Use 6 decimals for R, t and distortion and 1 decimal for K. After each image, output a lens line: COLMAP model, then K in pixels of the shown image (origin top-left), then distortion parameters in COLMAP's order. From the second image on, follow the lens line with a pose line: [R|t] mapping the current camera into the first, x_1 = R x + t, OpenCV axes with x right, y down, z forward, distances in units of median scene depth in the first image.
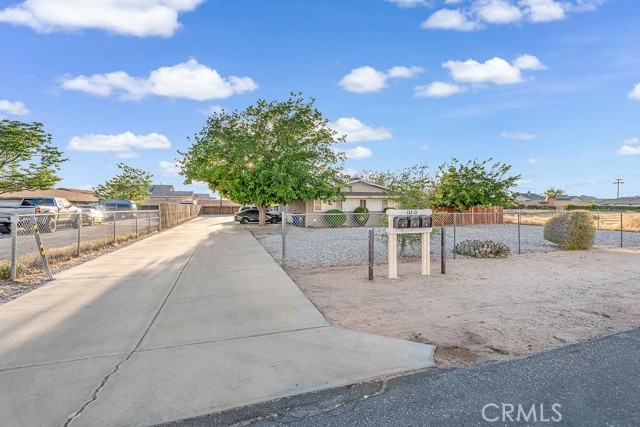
lens RADIAL K [[306.3, 0, 320.0], [0, 306.3, 213.5], [0, 0, 1]] dist [-0.000806, 0.000001]
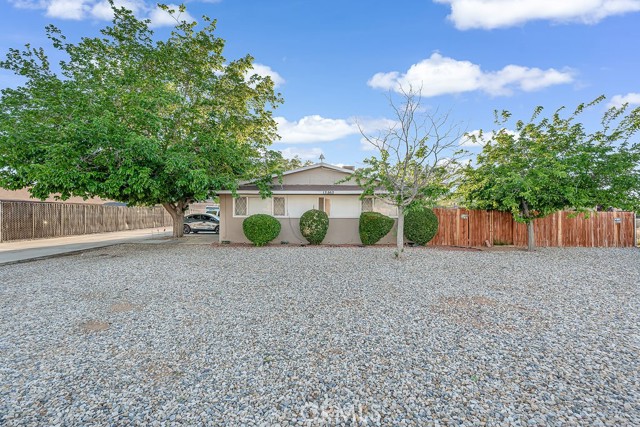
lens RADIAL K [[296.4, 0, 320.0], [0, 296.4, 213.5], [0, 0, 1]] dist [-0.000416, -0.000134]
pose [[0.957987, 0.008391, -0.286690, 0.327481], [-0.008615, 0.999963, 0.000478, -0.017443], [0.286683, 0.002012, 0.958023, 0.528419]]
